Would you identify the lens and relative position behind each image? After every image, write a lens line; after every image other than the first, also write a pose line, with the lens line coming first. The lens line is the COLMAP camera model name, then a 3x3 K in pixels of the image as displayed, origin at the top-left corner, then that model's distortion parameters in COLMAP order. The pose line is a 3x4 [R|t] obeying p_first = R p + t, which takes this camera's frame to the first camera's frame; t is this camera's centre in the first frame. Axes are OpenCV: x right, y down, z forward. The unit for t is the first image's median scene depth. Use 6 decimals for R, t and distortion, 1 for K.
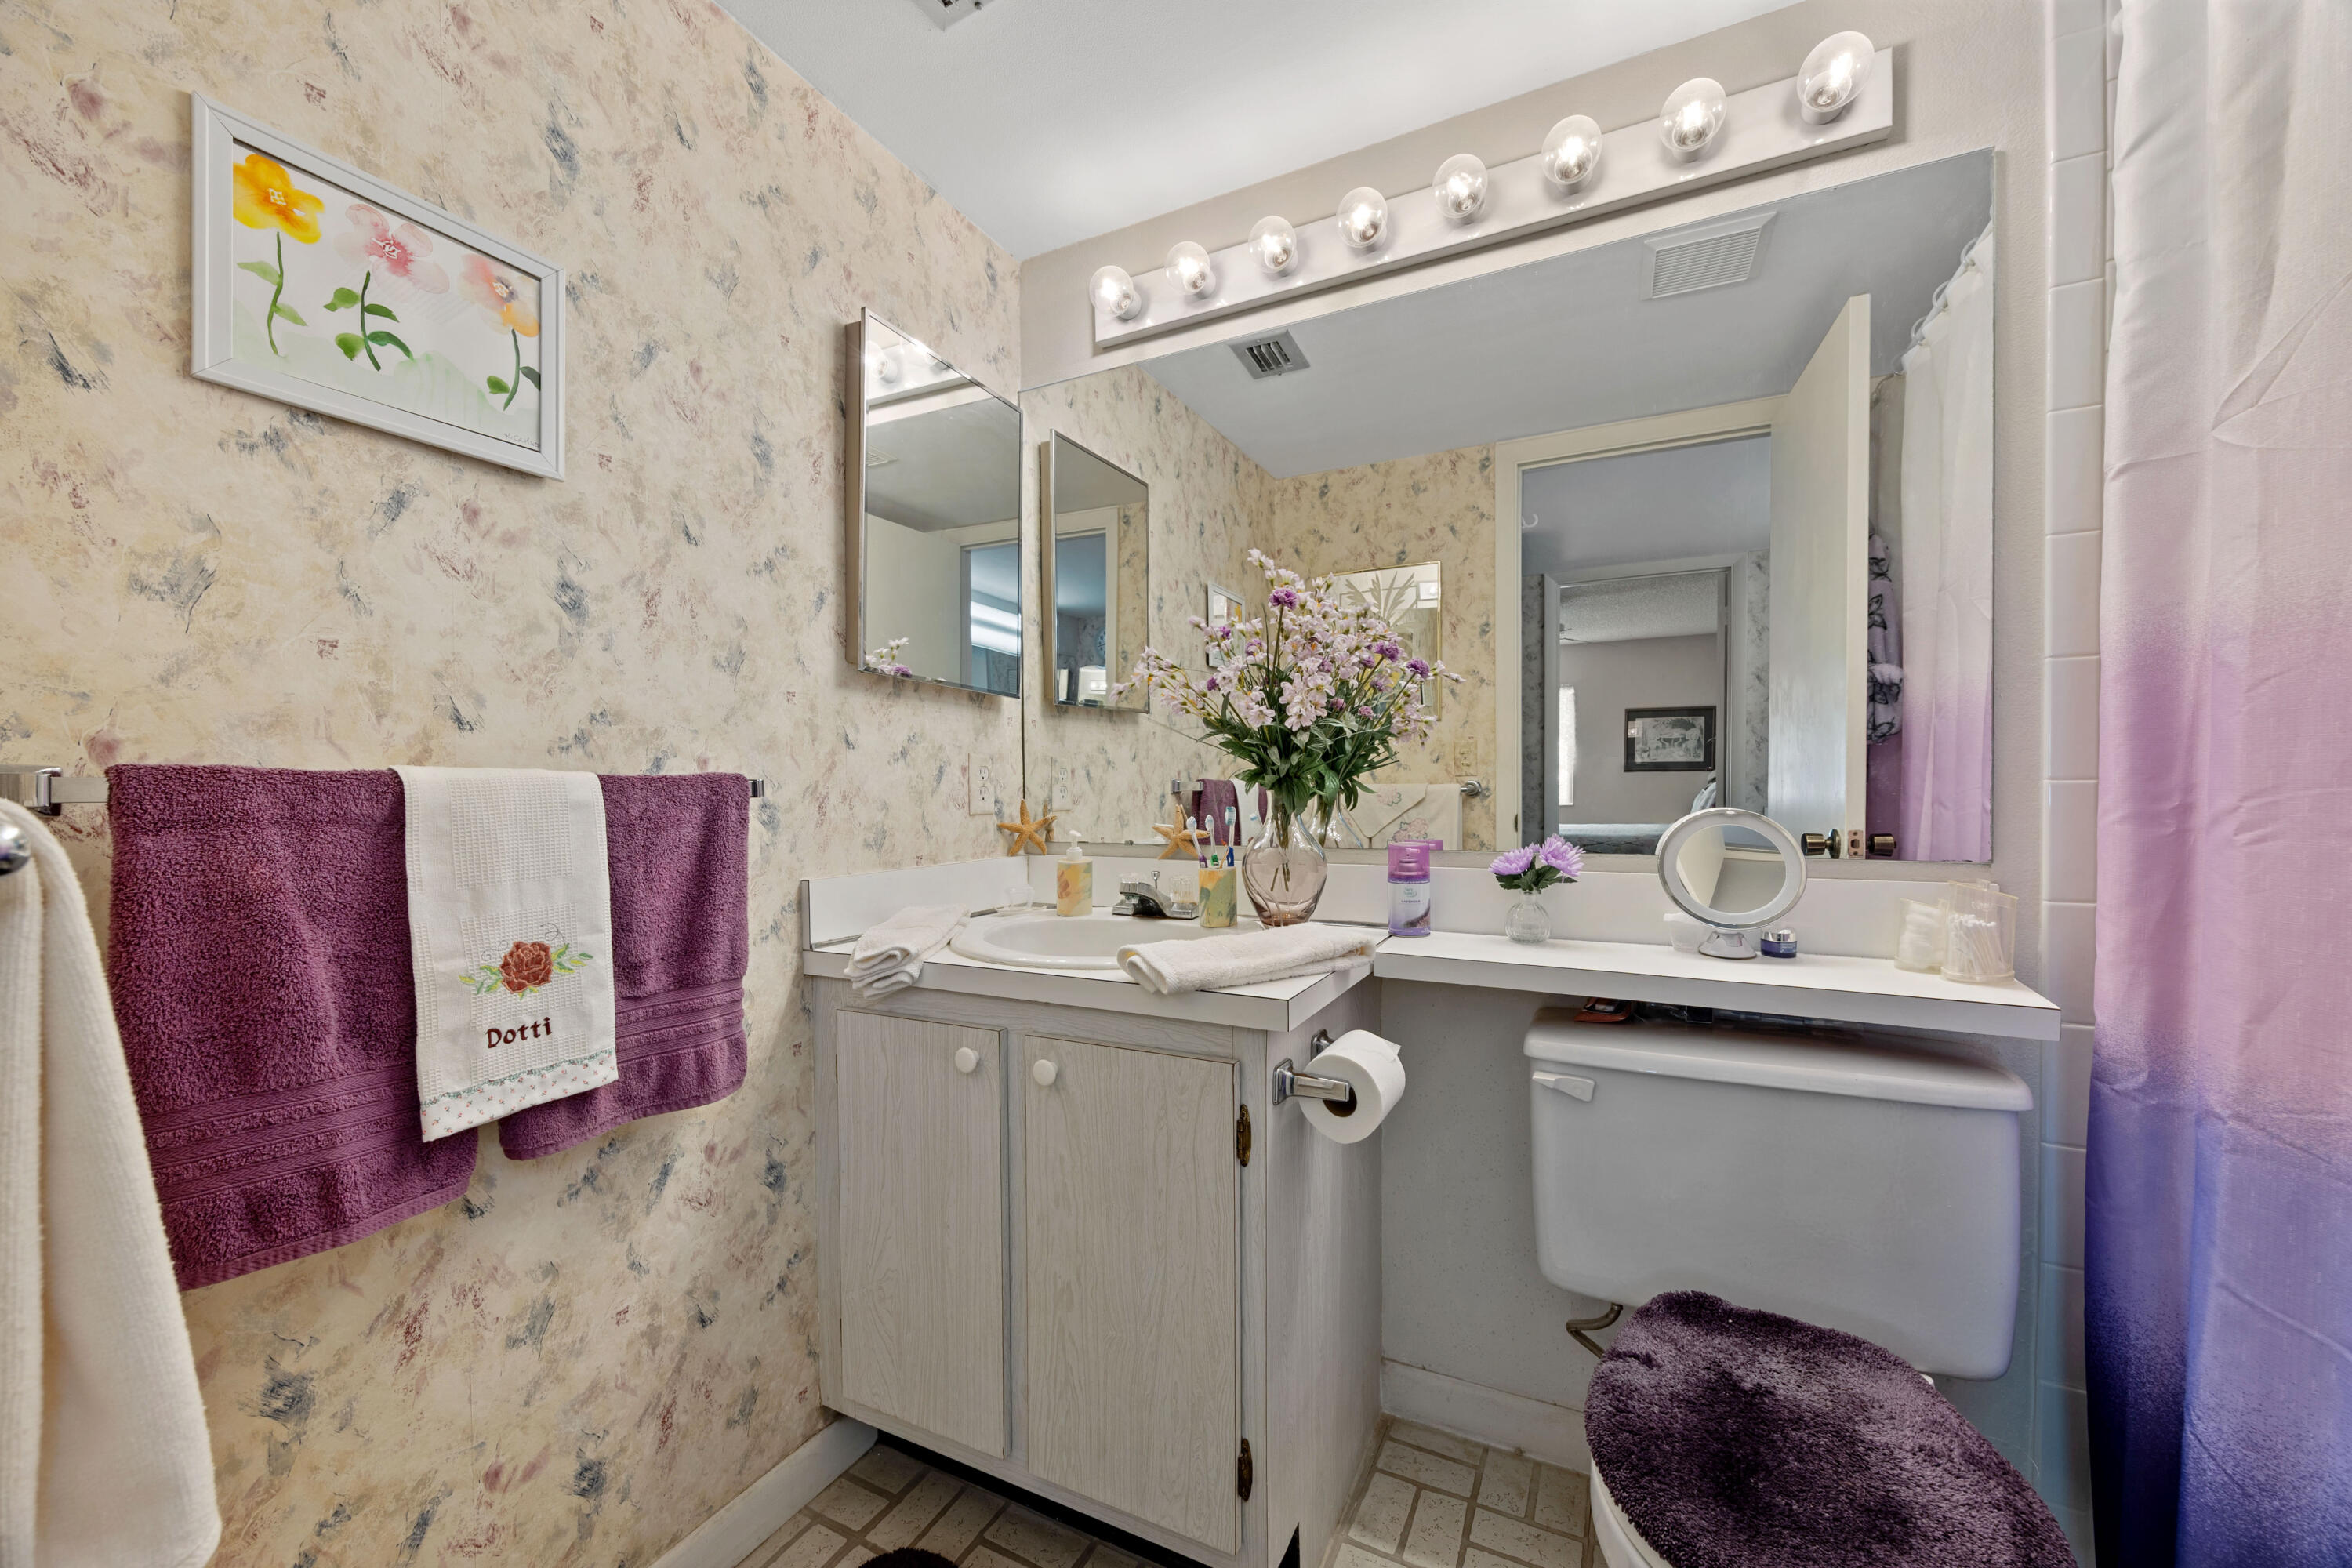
lens RADIAL K [[903.4, 0, 1174.4], [0, 903.4, 812.6], [0, 0, 1]] dist [-0.001914, -0.000200]
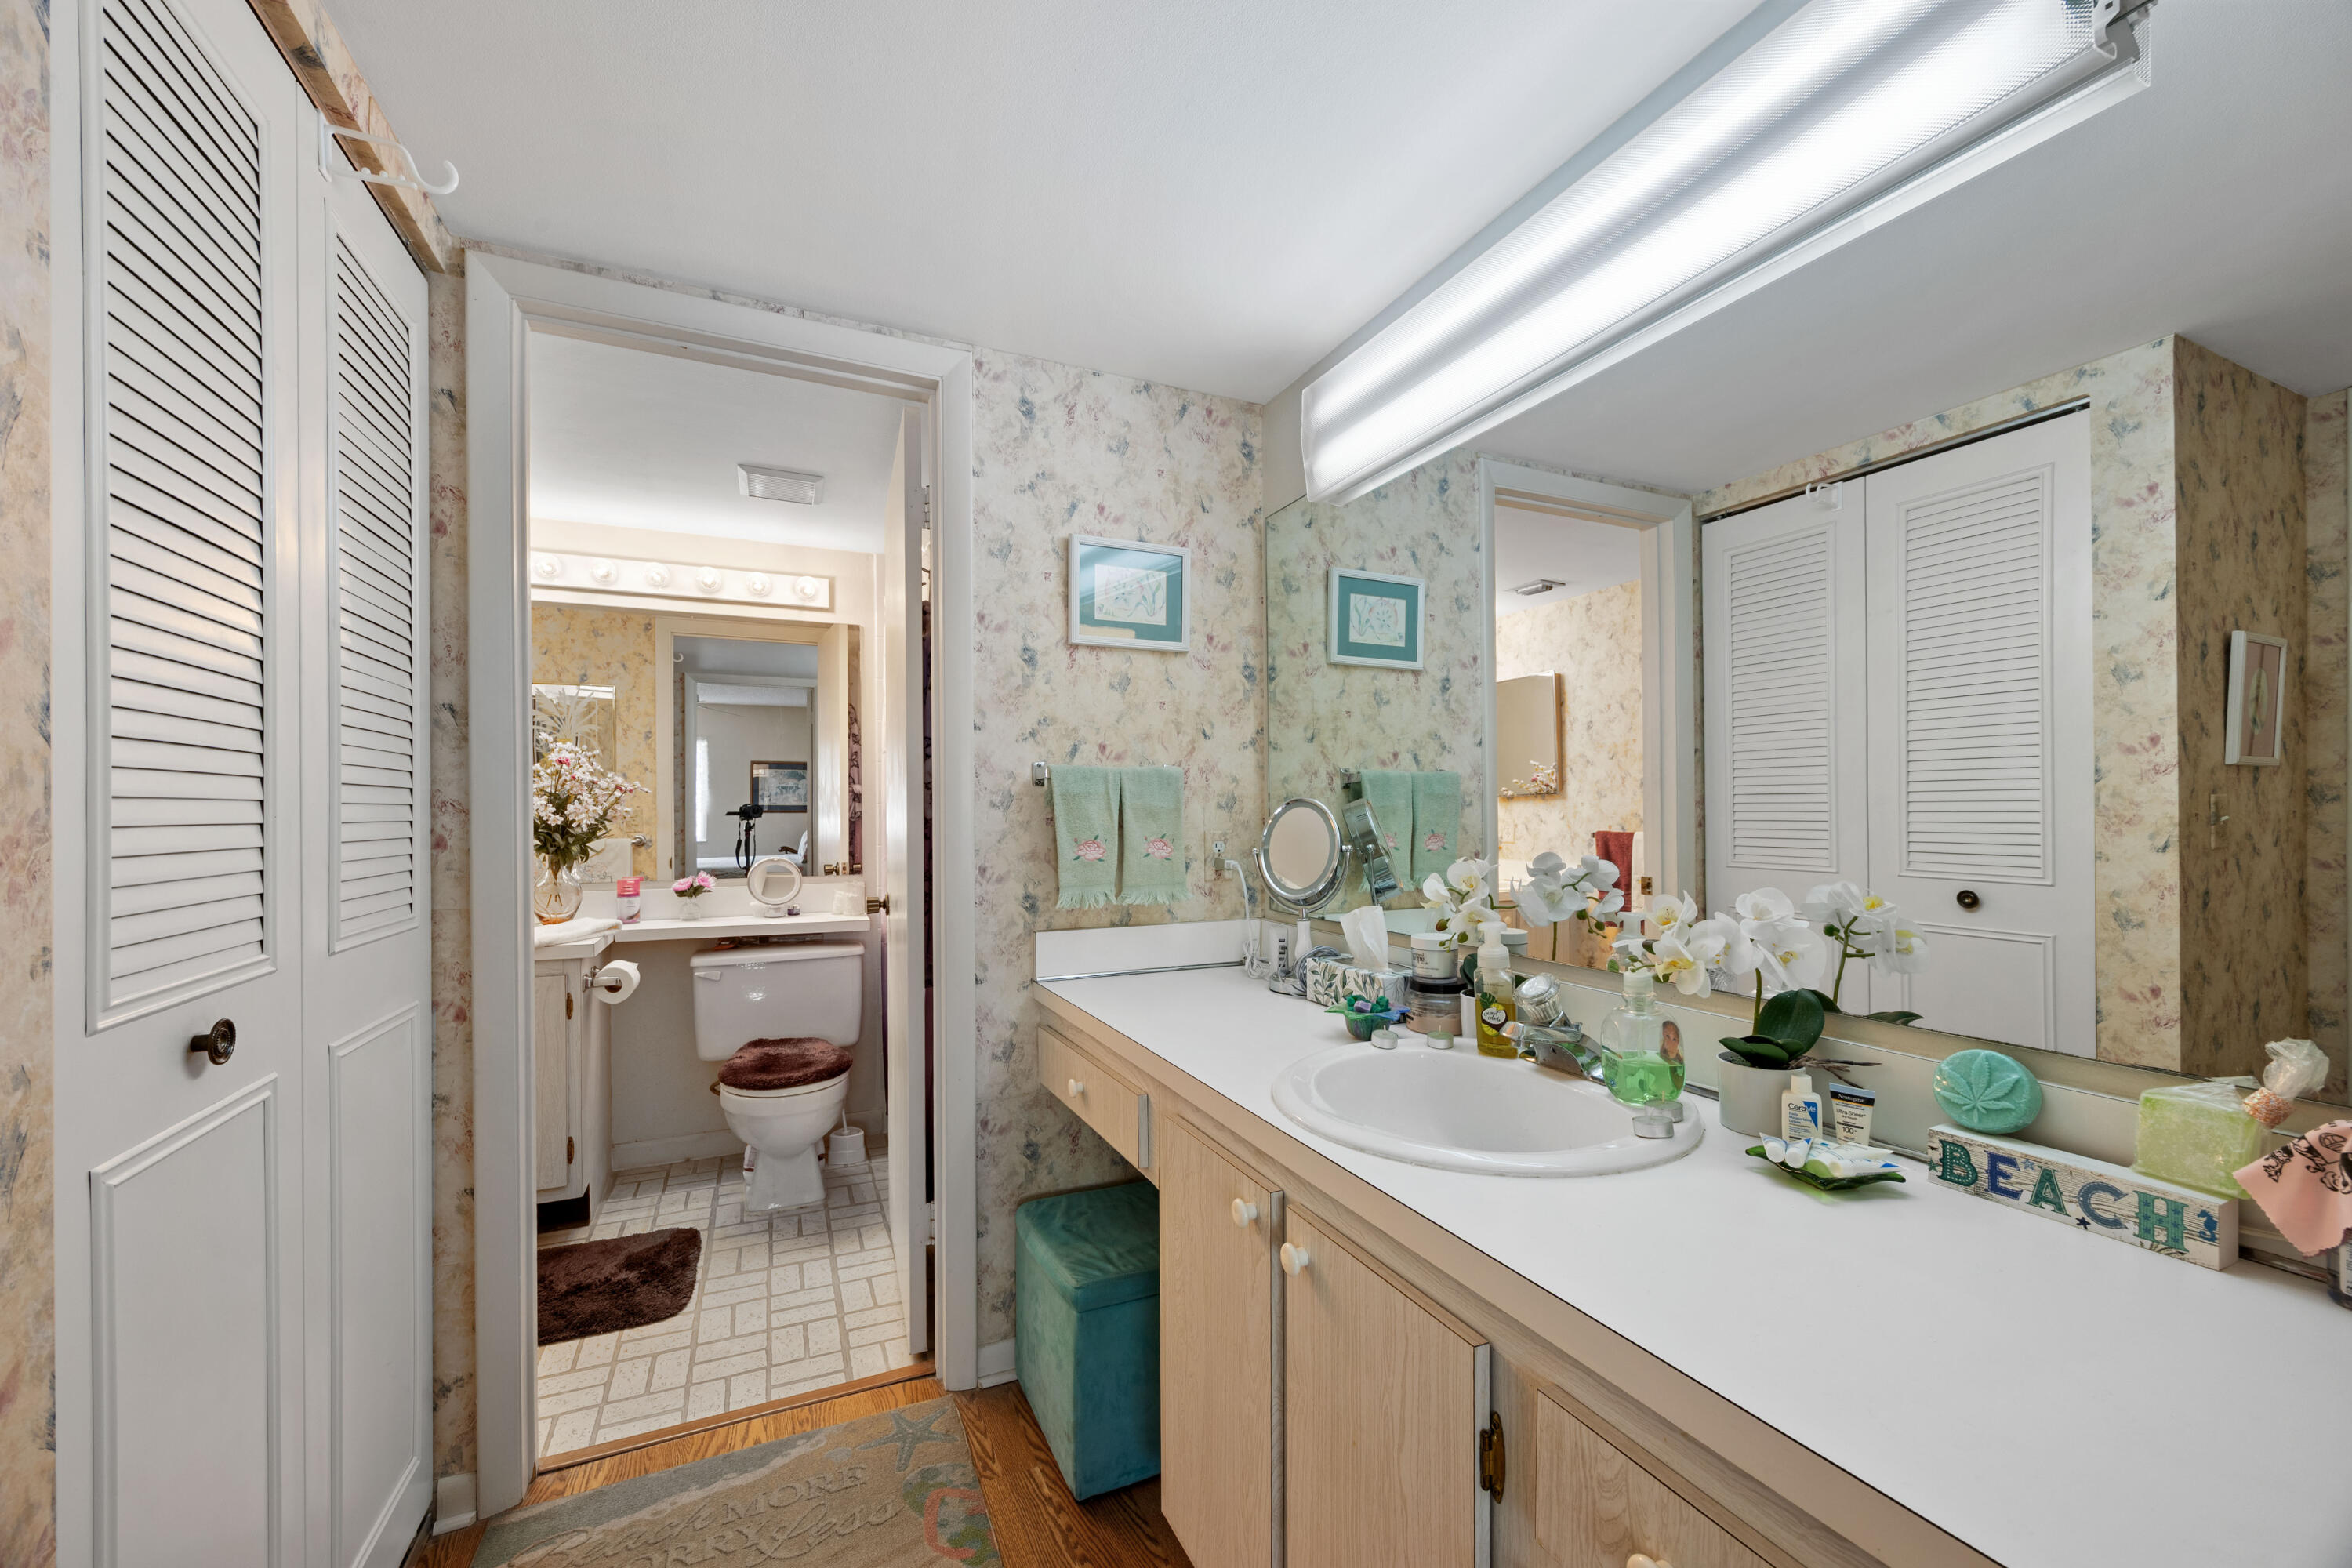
lens RADIAL K [[903.4, 0, 1174.4], [0, 903.4, 812.6], [0, 0, 1]] dist [-0.001914, -0.000200]
pose [[0.626600, 0.004183, 0.779330, -0.572963], [0.020761, 0.999541, -0.022058, -0.045930], [-0.779065, 0.030001, 0.626225, -1.278235]]
